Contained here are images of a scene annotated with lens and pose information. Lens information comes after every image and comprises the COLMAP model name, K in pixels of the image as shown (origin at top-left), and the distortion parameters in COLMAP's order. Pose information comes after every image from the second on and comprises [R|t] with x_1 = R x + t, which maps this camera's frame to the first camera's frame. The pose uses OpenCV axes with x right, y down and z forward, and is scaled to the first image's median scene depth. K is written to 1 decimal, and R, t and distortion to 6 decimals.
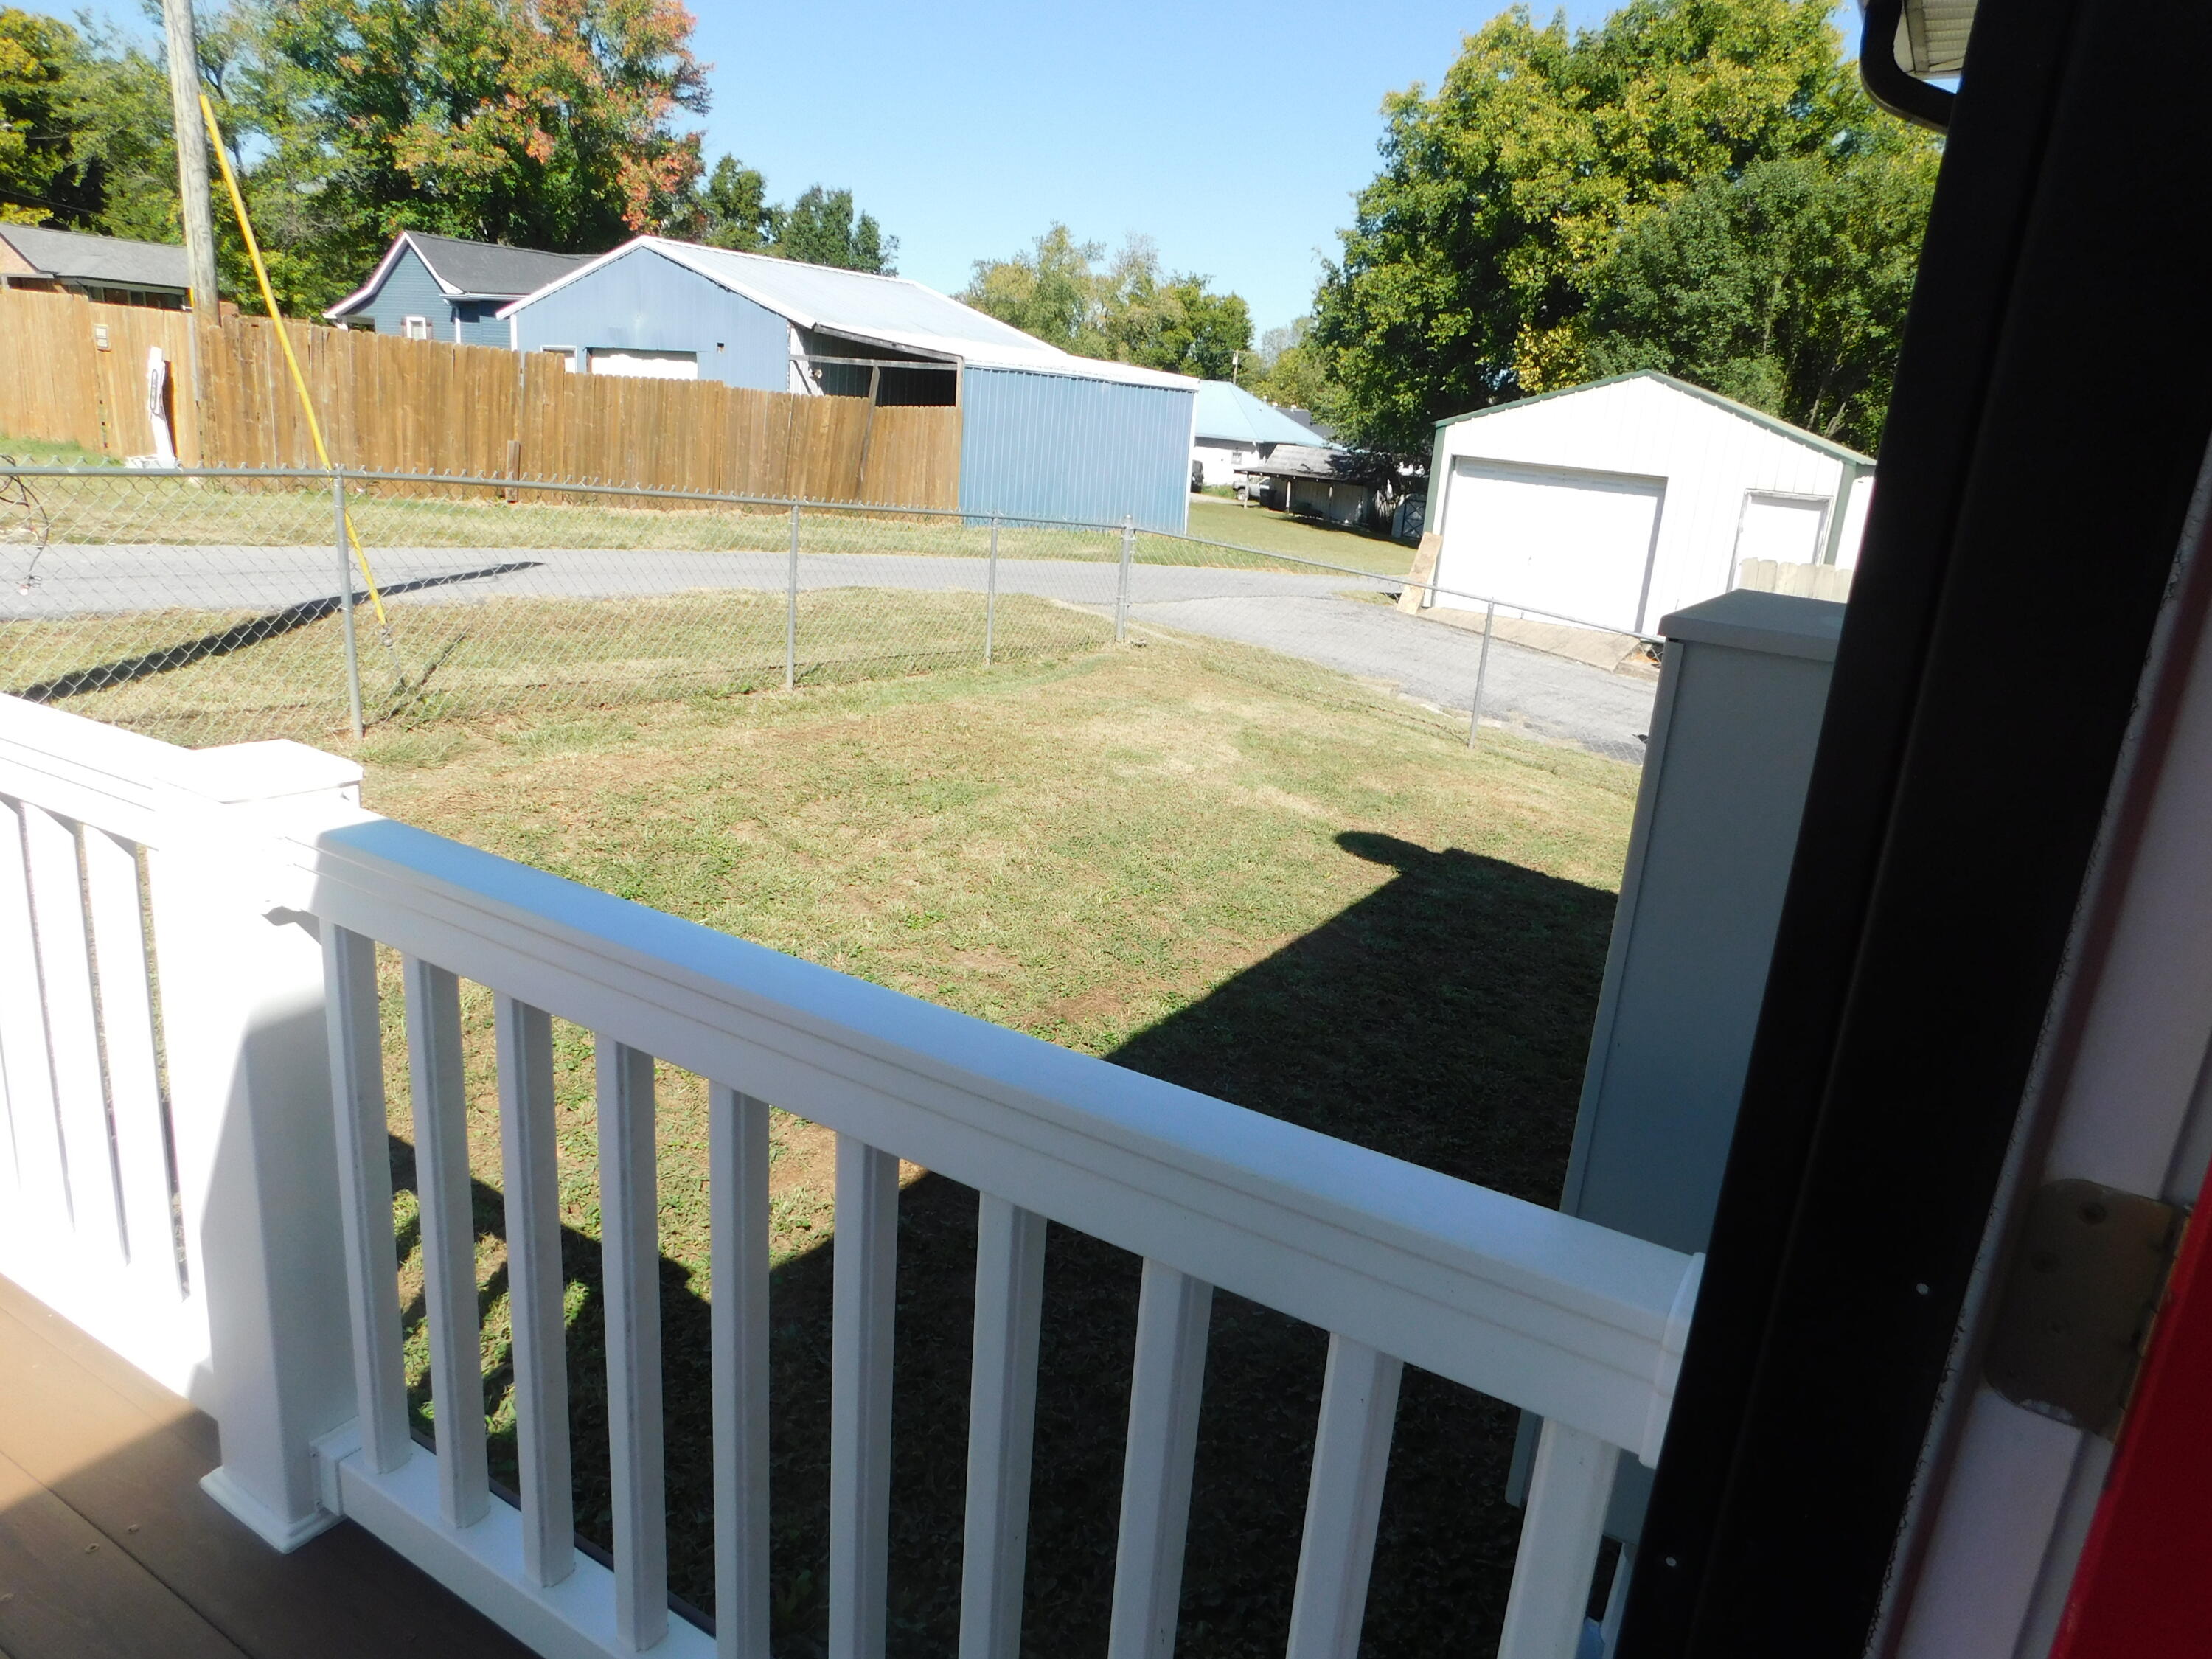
lens RADIAL K [[1469.9, 0, 1100.4], [0, 1469.9, 835.5], [0, 0, 1]] dist [-0.058456, 0.042574]
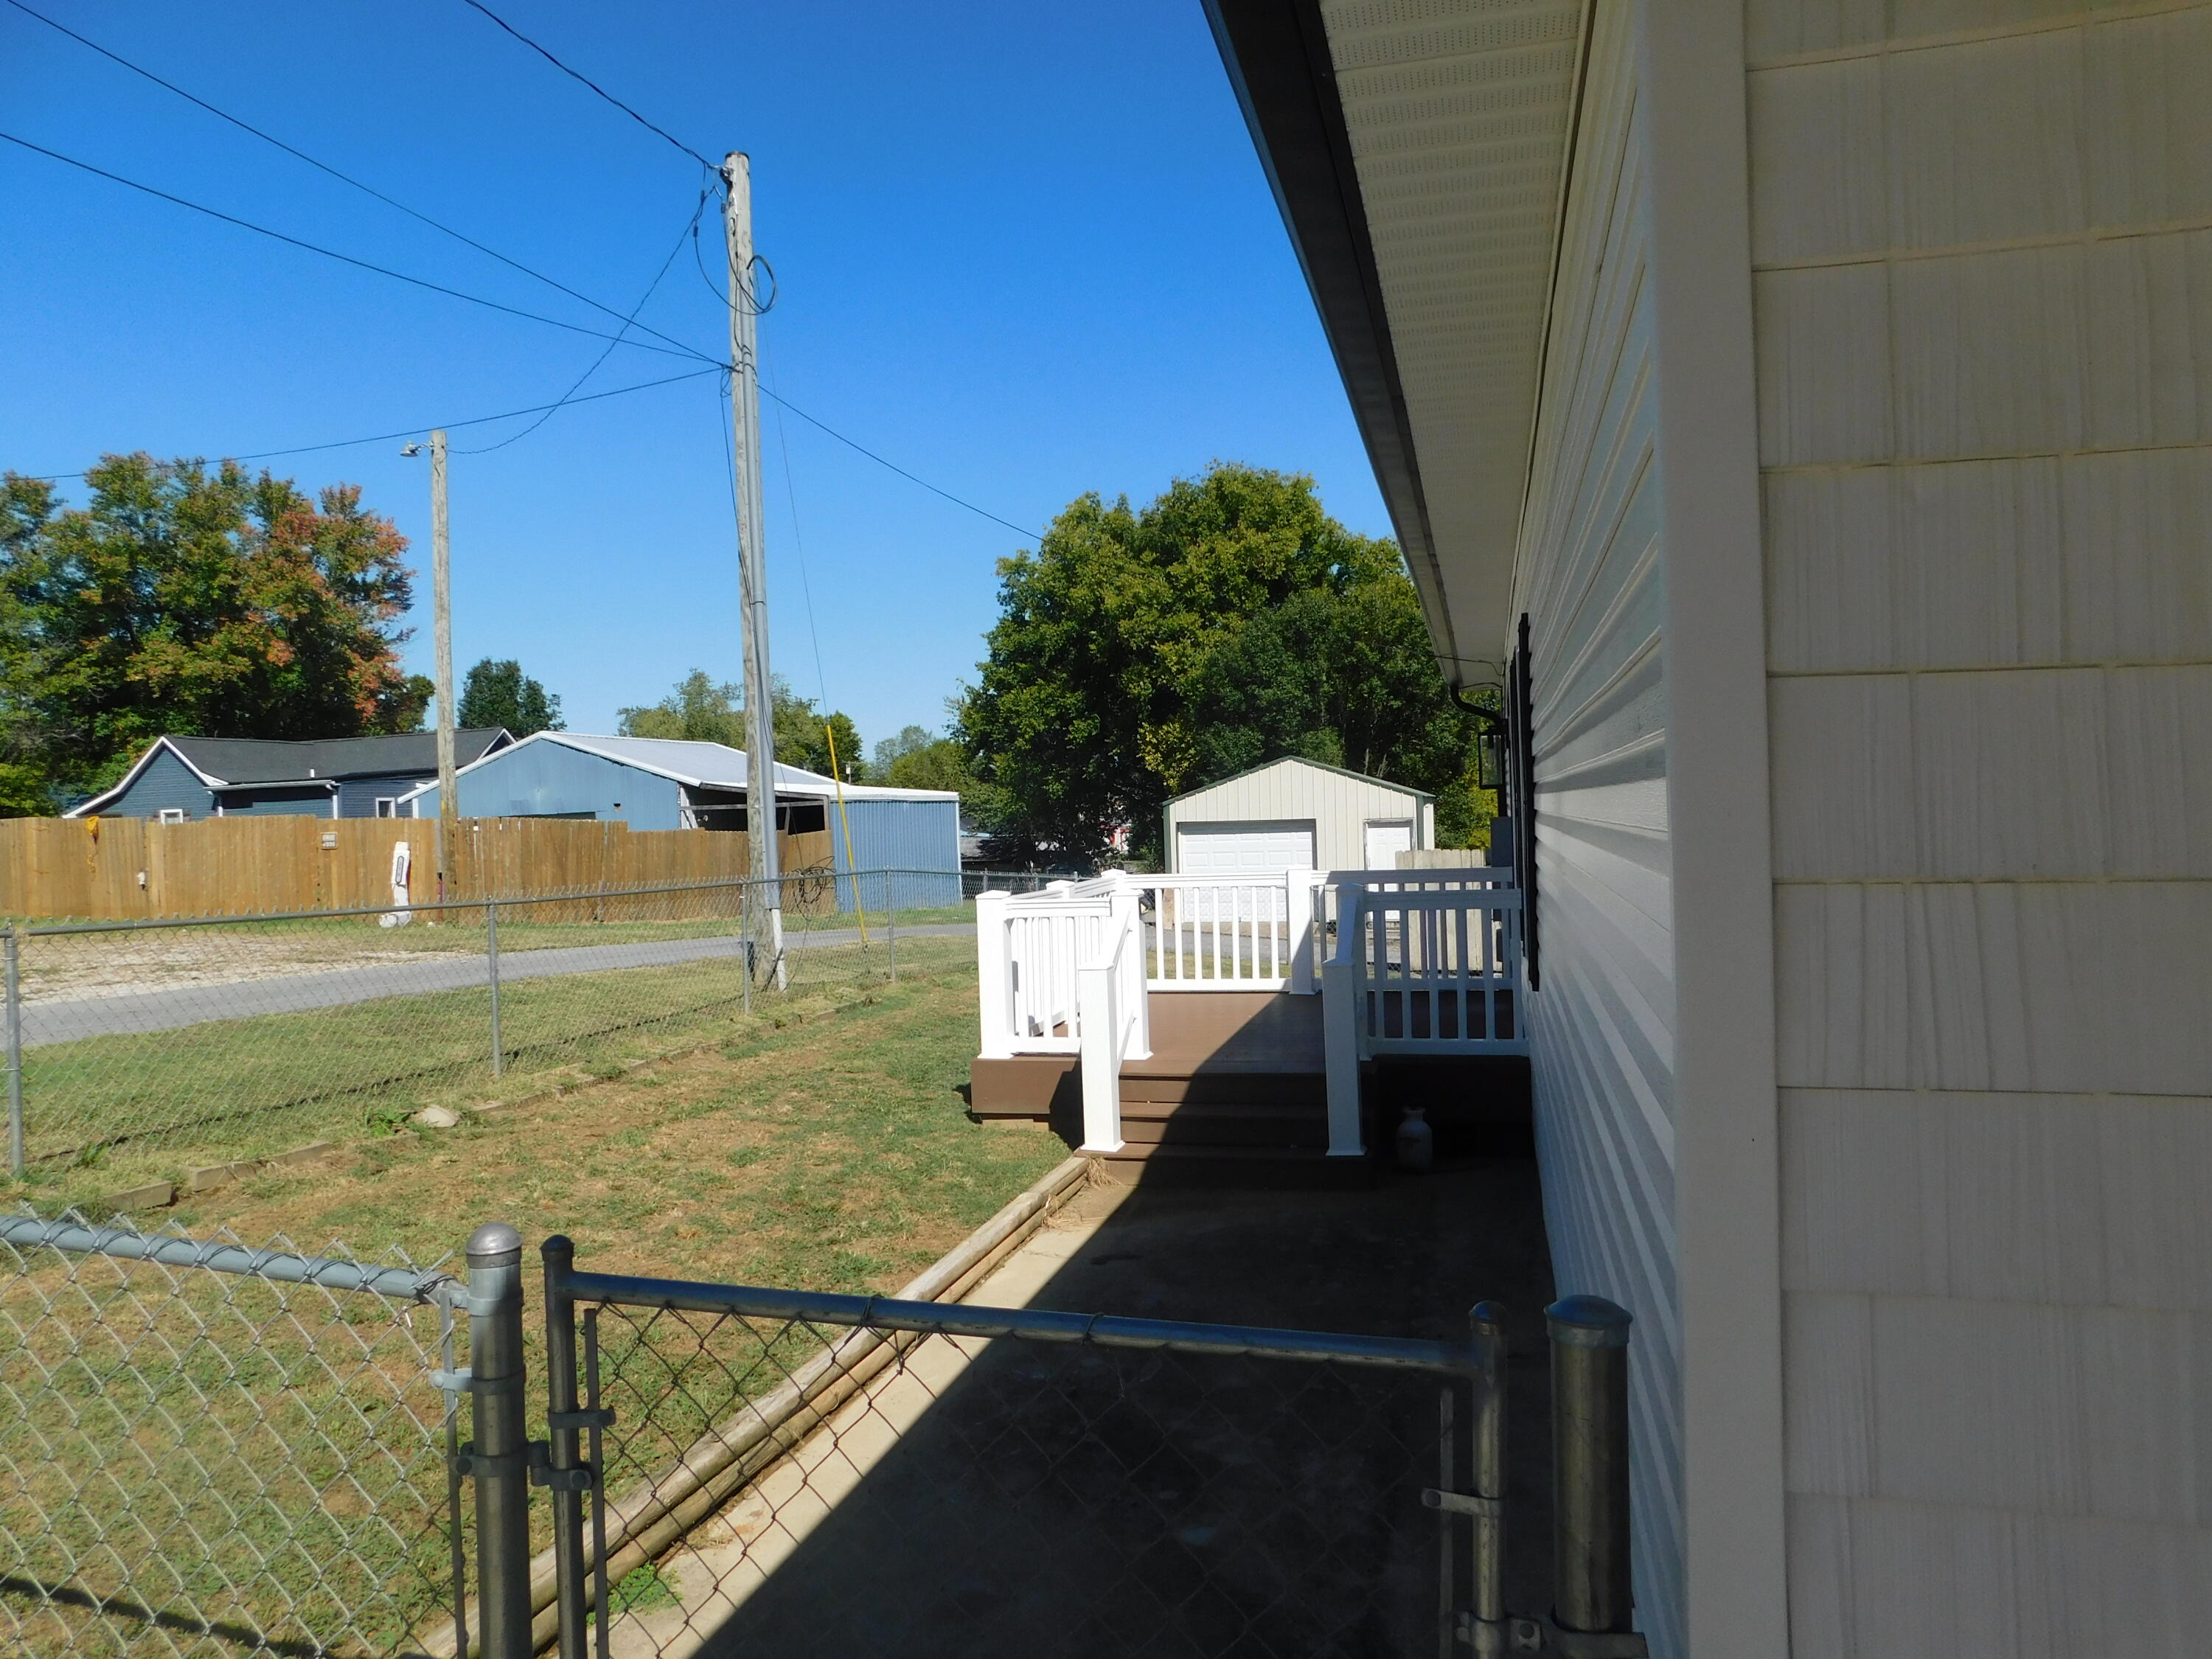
lens RADIAL K [[1469.9, 0, 1118.2], [0, 1469.9, 813.0], [0, 0, 1]] dist [-0.058456, 0.042574]
pose [[0.951263, -0.109892, 0.288136, -0.117712], [0.184708, 0.951247, -0.247006, 0.043940], [-0.246945, 0.288189, 0.925184, -0.182237]]
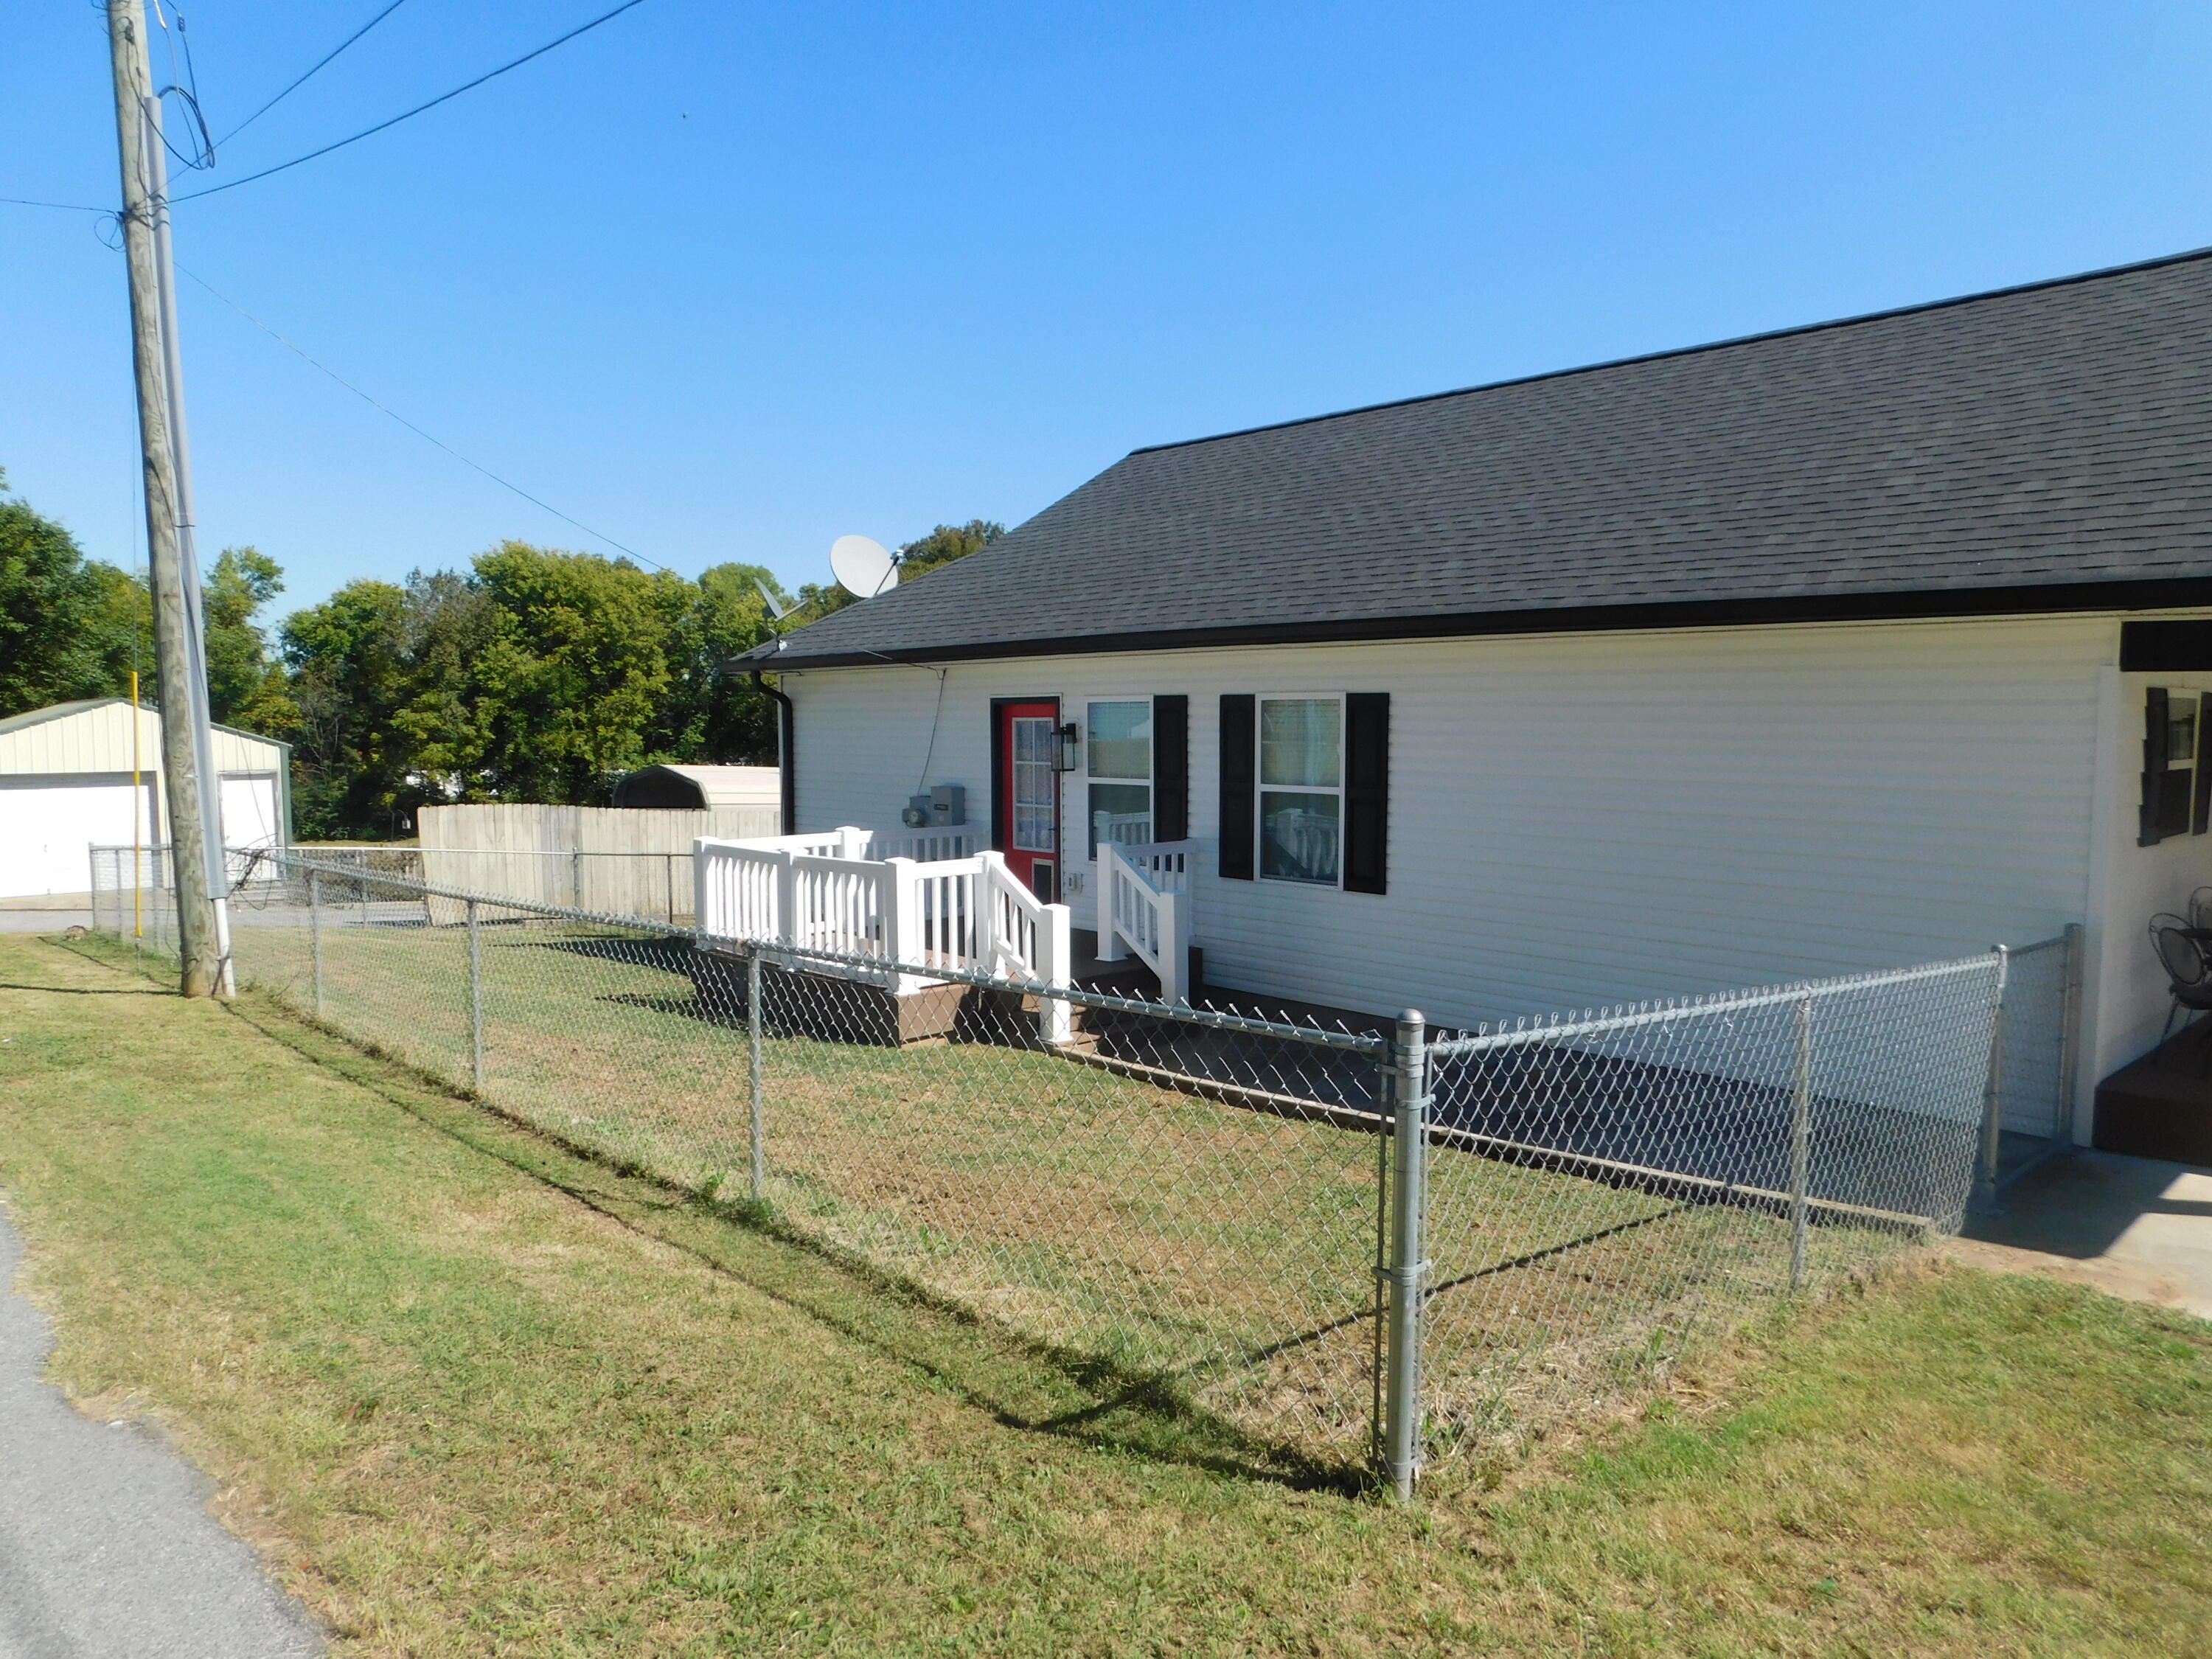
lens RADIAL K [[1469.9, 0, 1104.1], [0, 1469.9, 842.3], [0, 0, 1]] dist [-0.058456, 0.042574]
pose [[0.282992, -0.160003, 0.945682, -0.288983], [0.297231, 0.952076, 0.072139, -0.006009], [-0.911904, 0.260671, 0.316988, -0.102127]]
